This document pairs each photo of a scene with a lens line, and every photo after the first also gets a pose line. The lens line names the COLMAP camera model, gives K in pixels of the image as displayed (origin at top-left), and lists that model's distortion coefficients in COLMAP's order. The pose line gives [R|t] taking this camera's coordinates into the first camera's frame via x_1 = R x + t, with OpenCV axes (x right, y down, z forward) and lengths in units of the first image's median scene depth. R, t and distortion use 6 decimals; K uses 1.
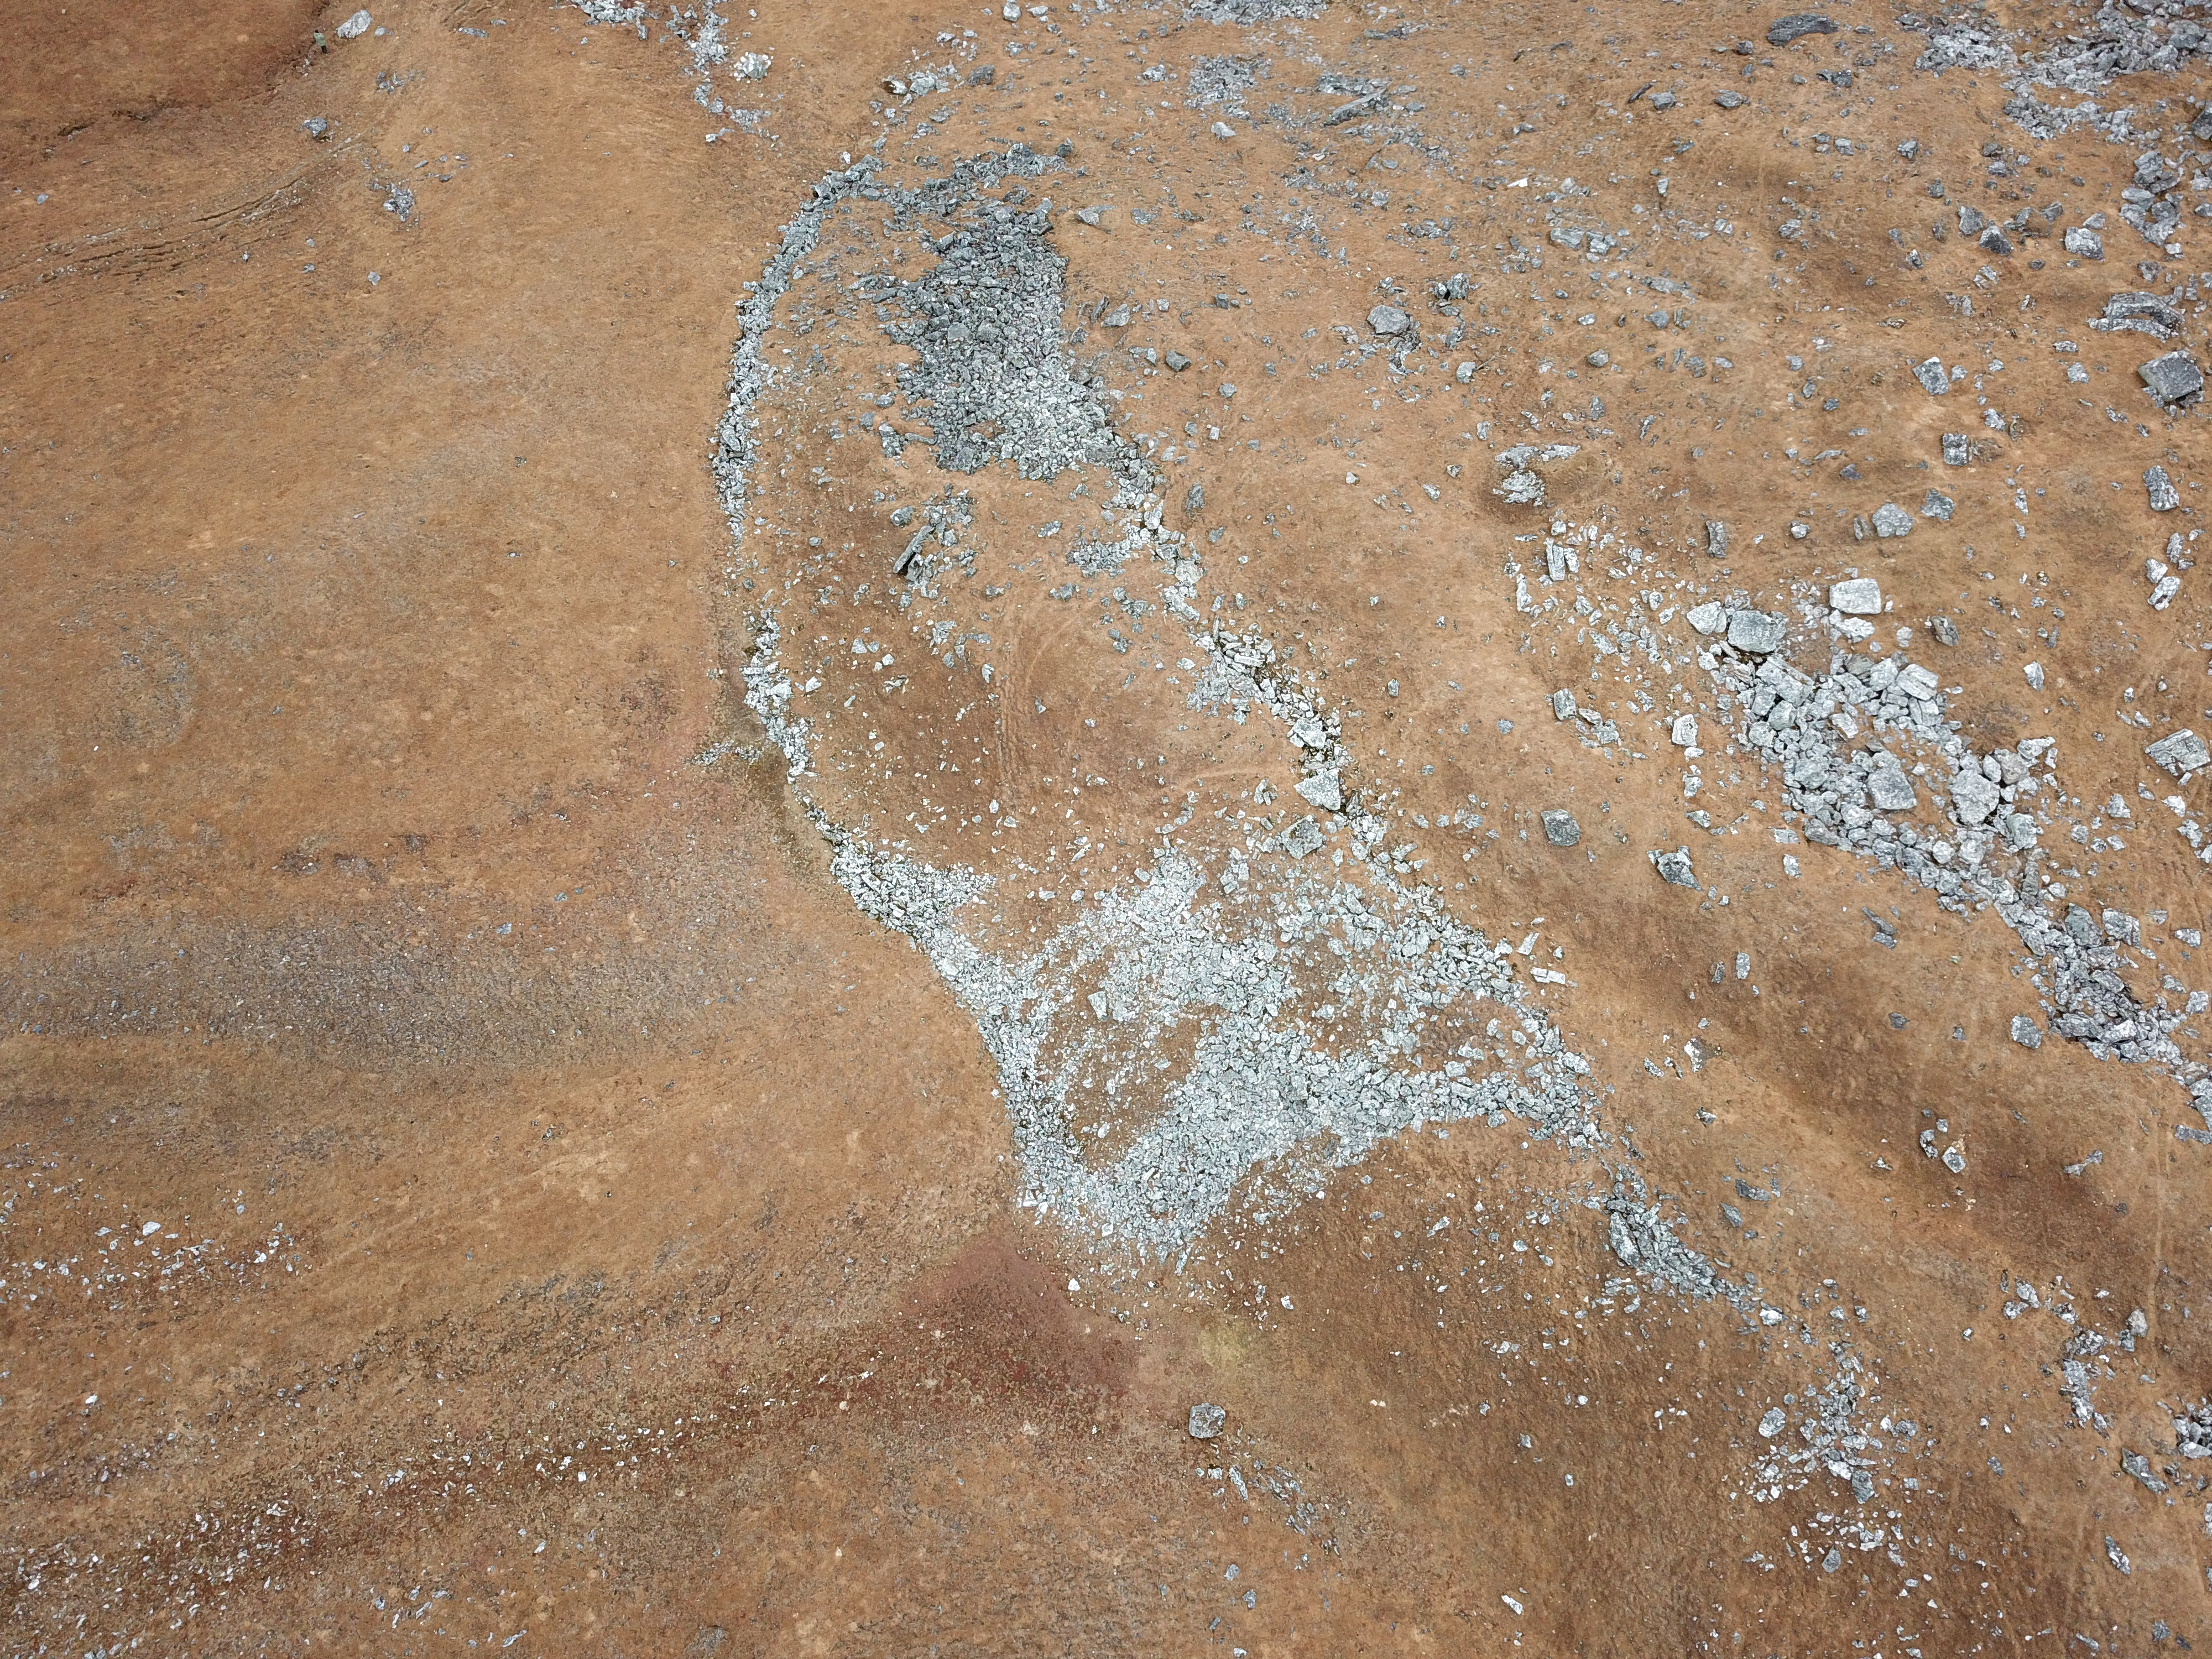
lens RADIAL K [[1692.8, 0, 1111.2], [0, 1692.8, 831.1], [0, 0, 1]] dist [0.007464, 0.001887]
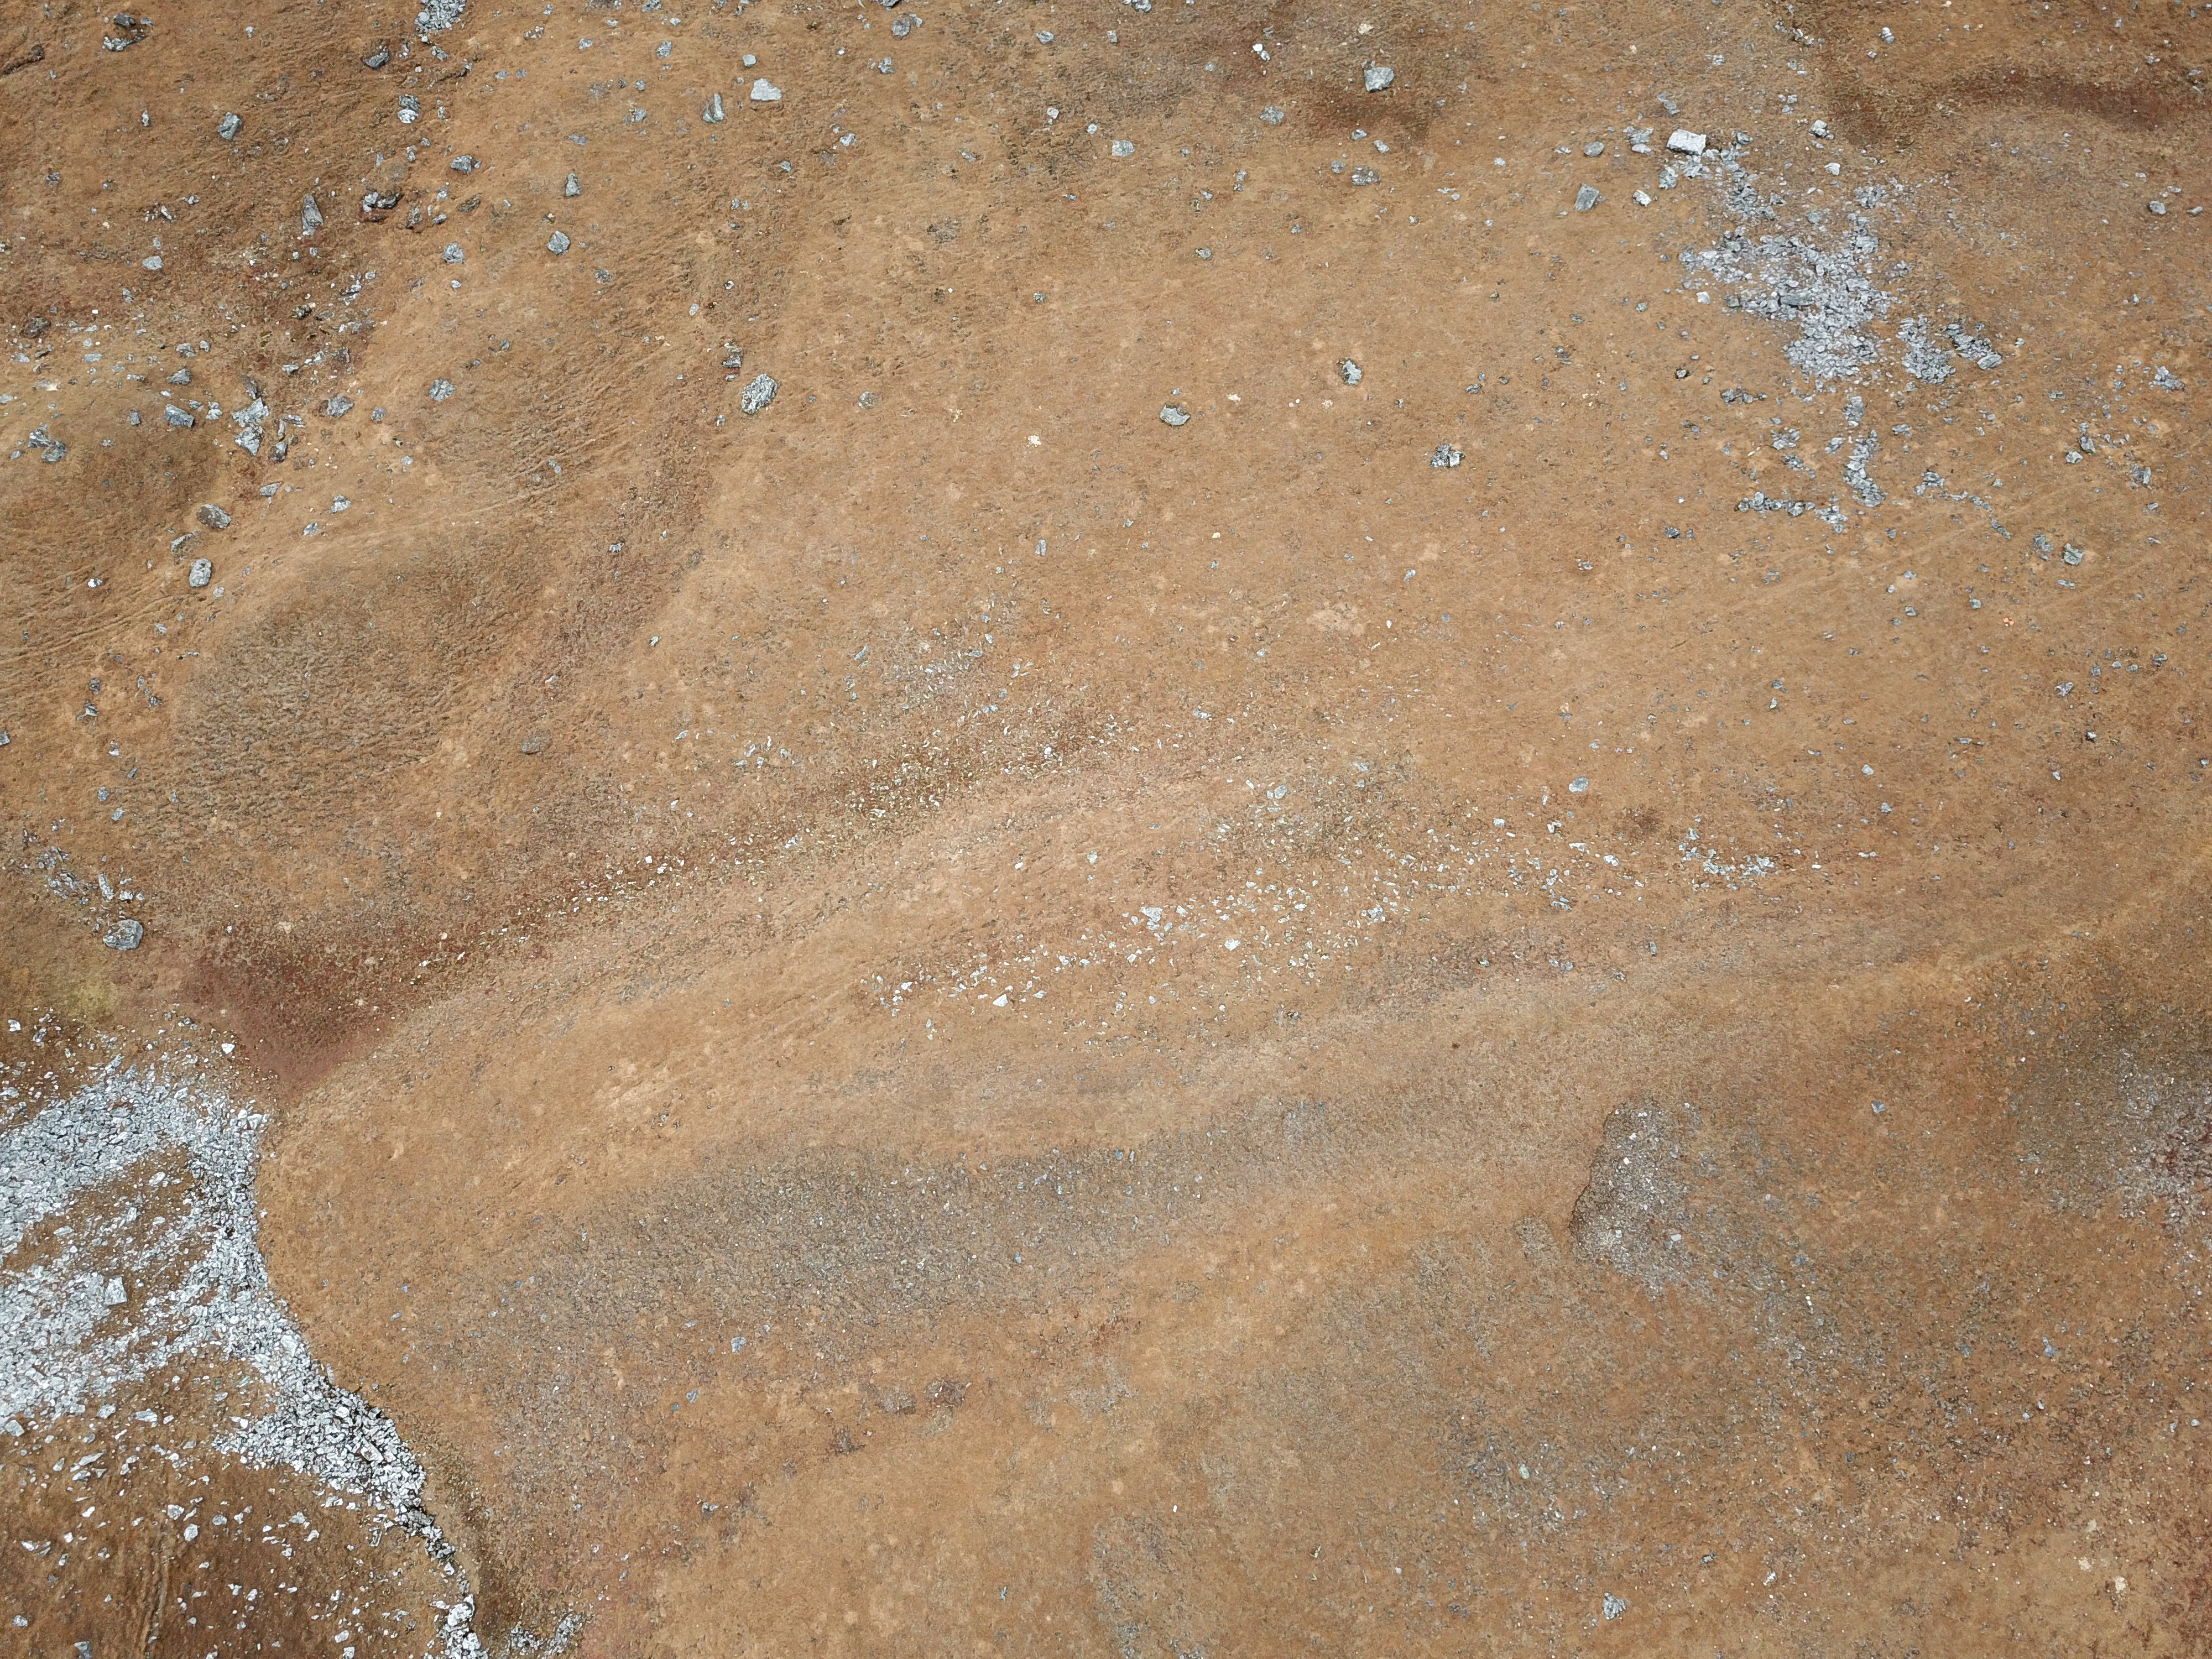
lens RADIAL K [[1692.8, 0, 1111.2], [0, 1692.8, 831.1], [0, 0, 1]] dist [0.007464, 0.001887]
pose [[-0.999018, 0.020587, -0.039231, -0.514215], [-0.042640, -0.687233, 0.725184, -0.419079], [-0.012031, 0.726145, 0.687436, 0.144284]]
